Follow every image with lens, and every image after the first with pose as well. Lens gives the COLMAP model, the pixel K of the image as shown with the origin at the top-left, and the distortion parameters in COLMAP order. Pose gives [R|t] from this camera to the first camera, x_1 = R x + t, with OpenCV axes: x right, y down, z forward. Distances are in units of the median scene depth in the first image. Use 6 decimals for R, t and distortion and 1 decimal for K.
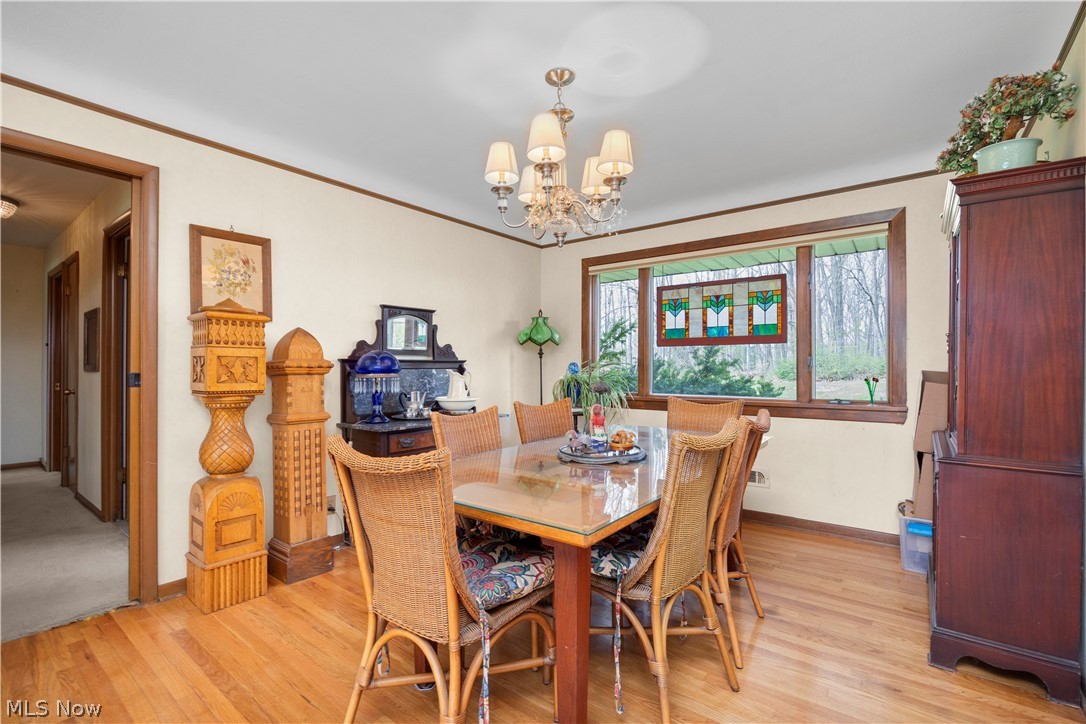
lens RADIAL K [[489.5, 0, 546.0], [0, 489.5, 372.1], [0, 0, 1]] dist [-0.016768, -0.000165]
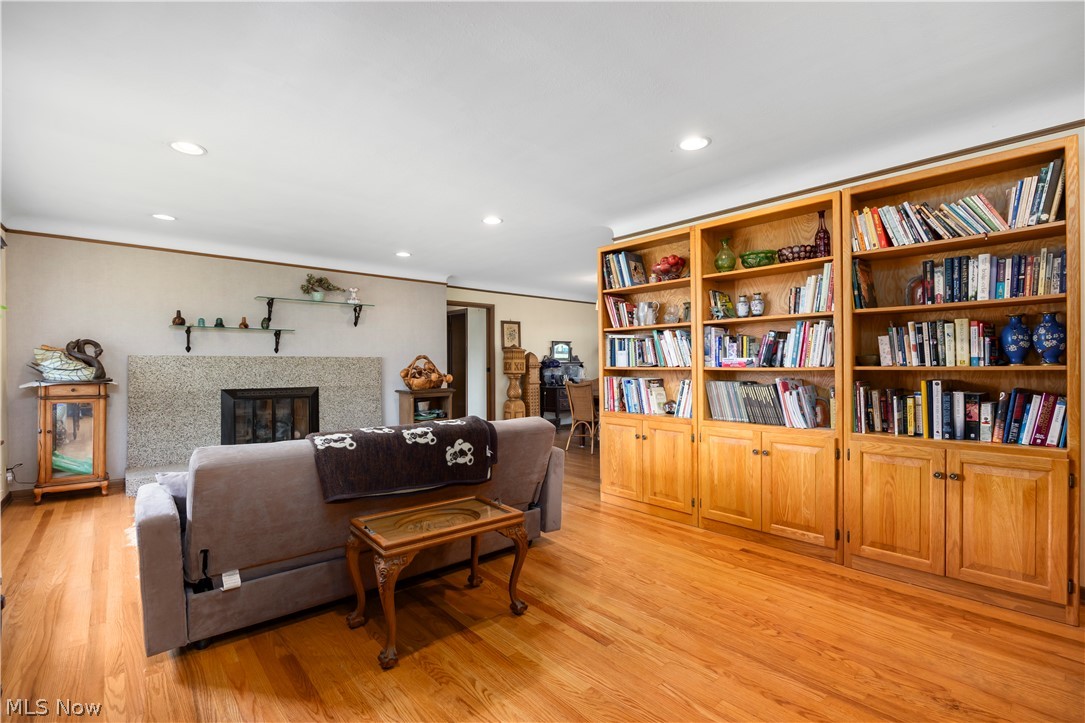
lens RADIAL K [[484.8, 0, 544.6], [0, 484.8, 364.3], [0, 0, 1]] dist [-0.014201, -0.000022]
pose [[0.982392, -0.000034, -0.186832, 0.089066], [-0.001150, 0.999980, -0.006228, 0.000952], [0.186829, 0.006333, 0.982372, -1.358571]]
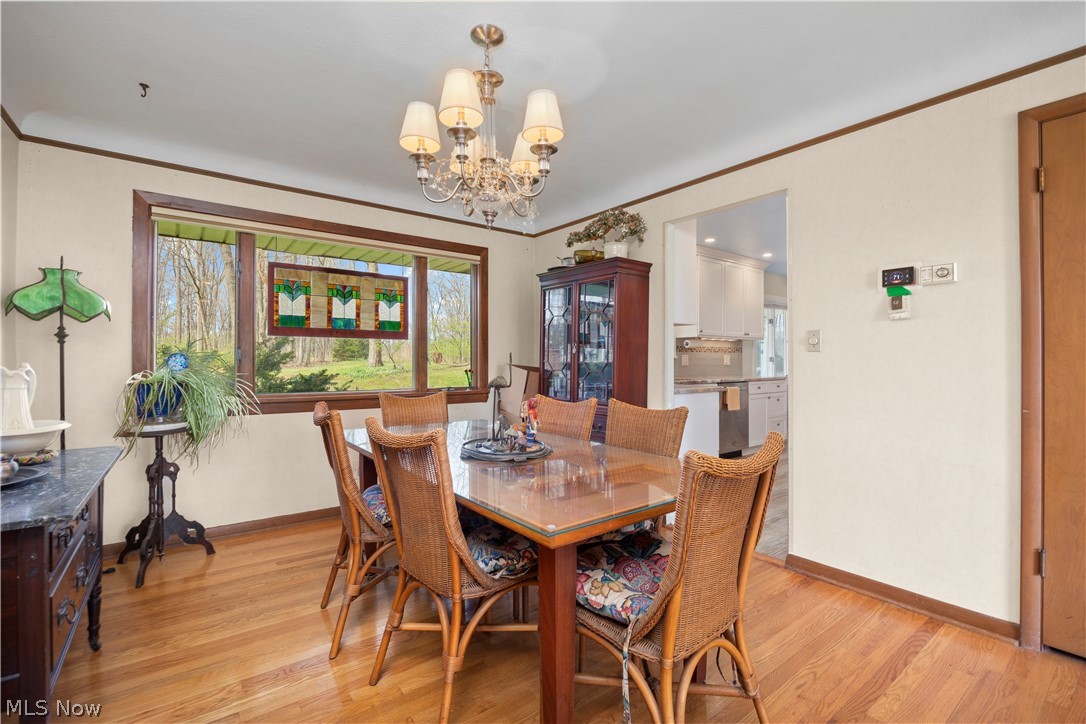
lens RADIAL K [[485.3, 0, 545.1], [0, 485.3, 364.8], [0, 0, 1]] dist [-0.014201, -0.000022]
pose [[0.259549, -0.004118, 0.965721, -0.475472], [0.006997, 0.999973, 0.002384, -0.001900], [-0.965705, 0.006138, 0.259571, 0.389743]]
